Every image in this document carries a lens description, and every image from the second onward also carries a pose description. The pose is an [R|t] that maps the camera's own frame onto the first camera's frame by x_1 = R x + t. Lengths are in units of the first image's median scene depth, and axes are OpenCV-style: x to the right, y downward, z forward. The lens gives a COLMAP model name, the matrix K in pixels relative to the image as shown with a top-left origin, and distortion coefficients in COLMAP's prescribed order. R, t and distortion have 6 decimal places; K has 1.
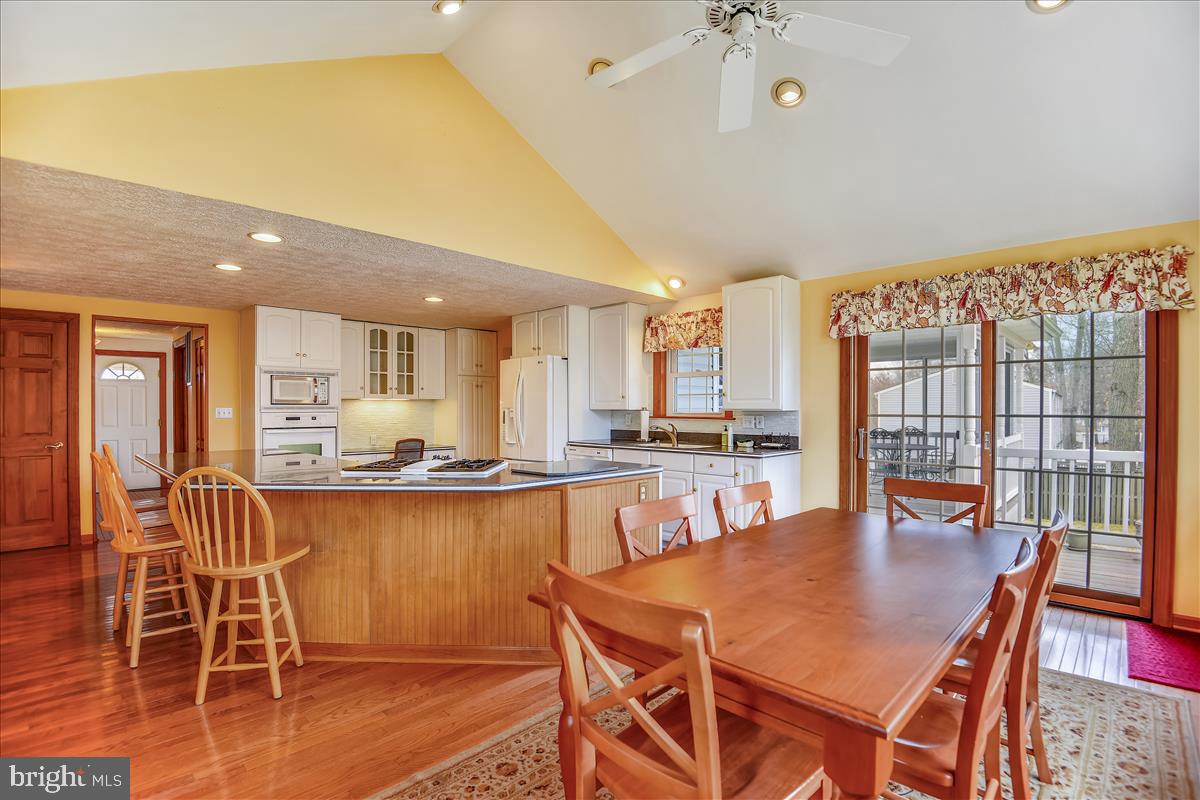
lens RADIAL K [[546.2, 0, 594.4], [0, 546.2, 420.3], [0, 0, 1]] dist [0.000100, -0.000112]
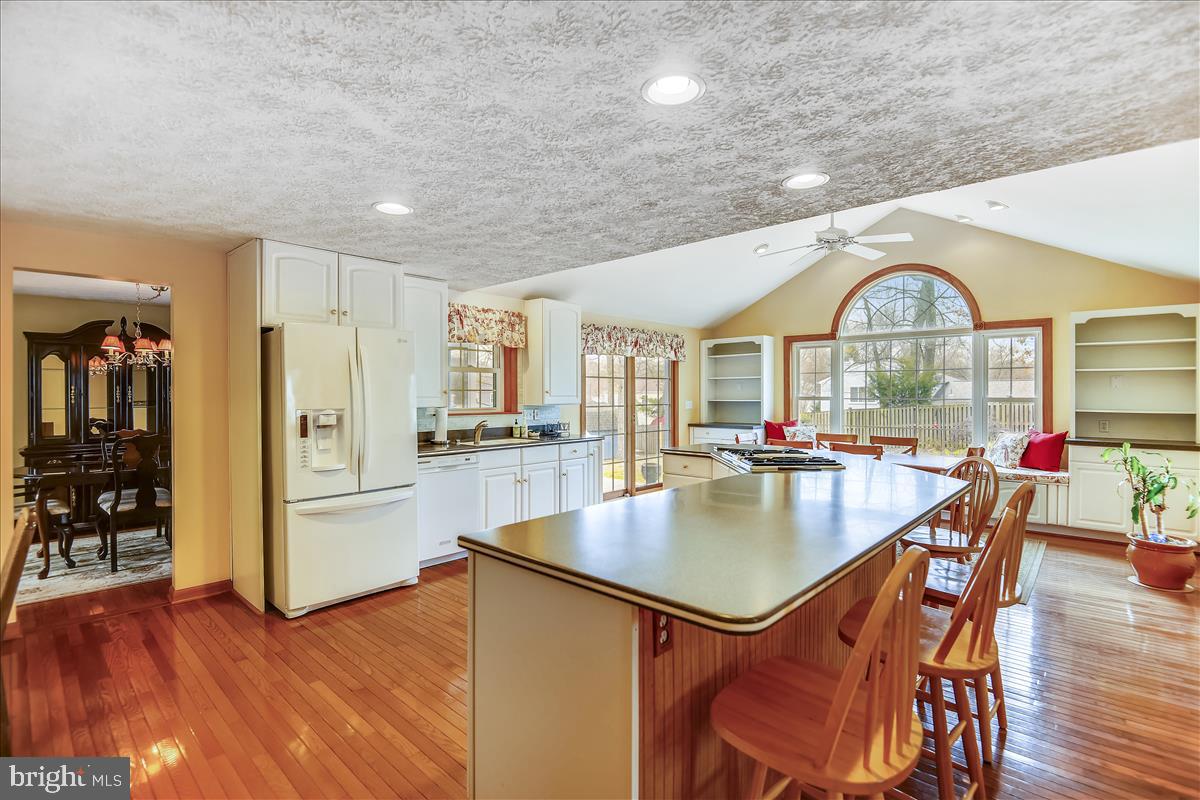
lens RADIAL K [[552.4, 0, 599.7], [0, 552.4, 386.0], [0, 0, 1]] dist [-0.002945, -0.001039]
pose [[0.023641, -0.006494, 0.999699, -1.142659], [0.005997, 0.999962, 0.006354, -0.083625], [-0.999703, 0.005845, 0.023679, 1.022324]]
